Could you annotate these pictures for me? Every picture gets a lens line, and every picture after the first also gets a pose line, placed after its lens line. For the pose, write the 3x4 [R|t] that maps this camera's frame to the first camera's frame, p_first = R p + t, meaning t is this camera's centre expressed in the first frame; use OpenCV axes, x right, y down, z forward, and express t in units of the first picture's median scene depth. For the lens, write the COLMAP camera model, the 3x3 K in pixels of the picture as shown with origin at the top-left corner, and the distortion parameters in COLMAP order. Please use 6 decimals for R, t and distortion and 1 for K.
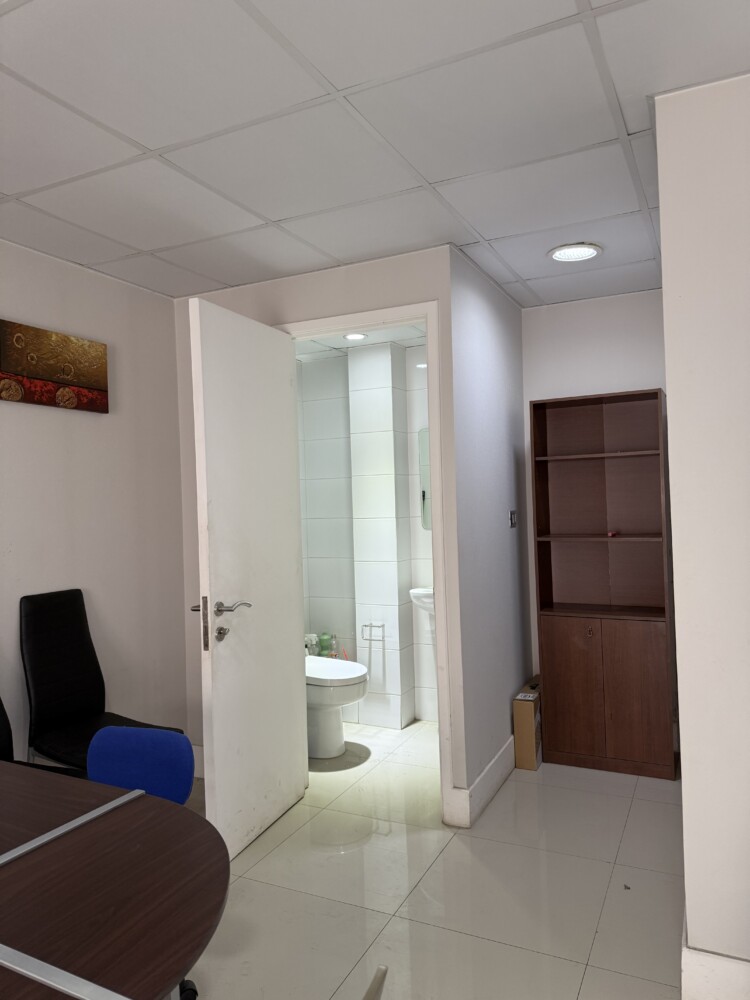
lens RADIAL K [[719.7, 0, 369.2], [0, 719.7, 498.0], [0, 0, 1]] dist [0.061824, -0.002401]
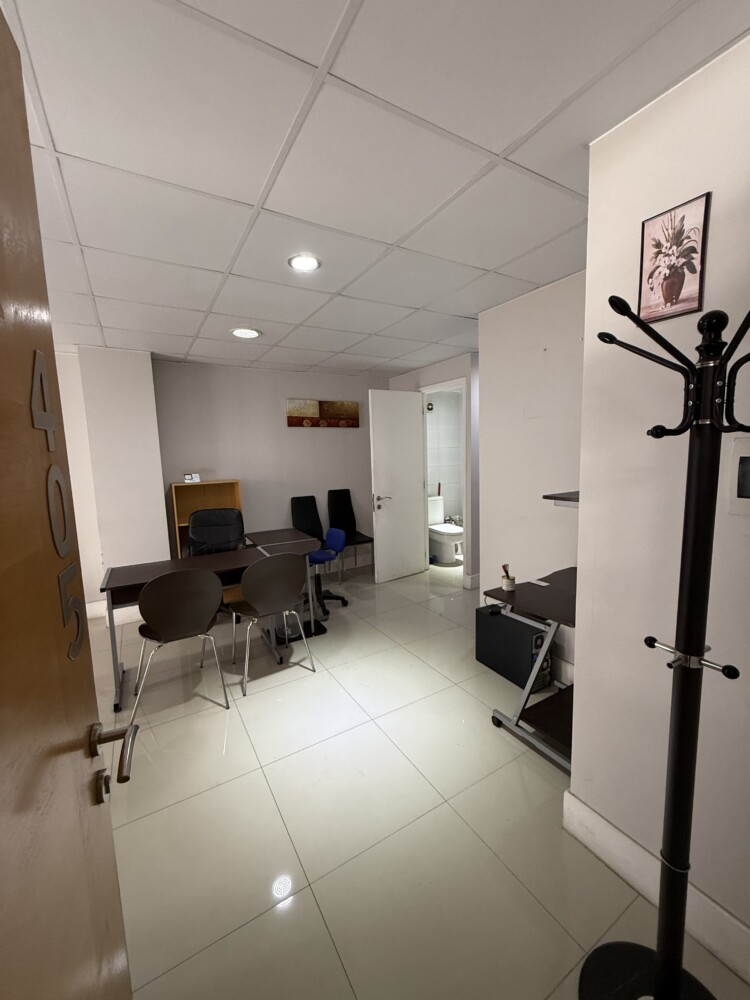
lens RADIAL K [[399.2, 0, 372.4], [0, 399.2, 500.7], [0, 0, 1]] dist [-0.001043, -0.000007]
pose [[0.836986, 0.070703, -0.542637, 0.562975], [0.006082, 0.990355, 0.138420, -0.051775], [0.547190, -0.119156, 0.828484, -0.294124]]
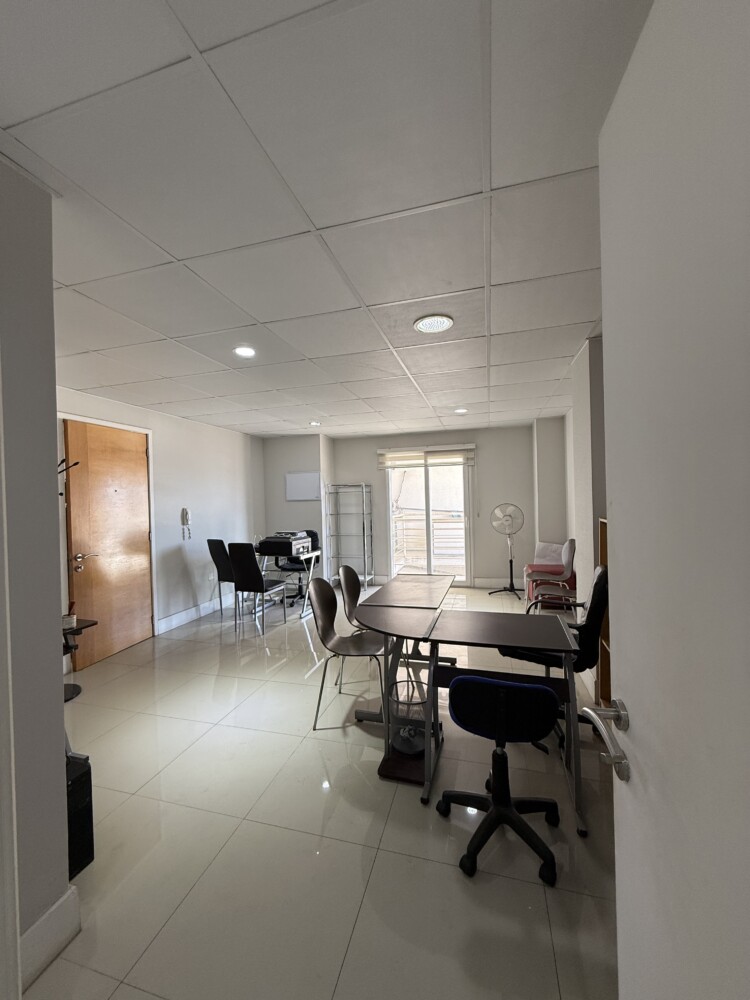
lens RADIAL K [[399.2, 0, 372.4], [0, 399.2, 500.7], [0, 0, 1]] dist [-0.001043, -0.000007]
pose [[-0.982471, 0.056865, -0.177528, 0.011252], [0.056533, 0.998377, 0.006932, -0.006854], [0.177634, -0.003225, -0.984091, 1.101224]]
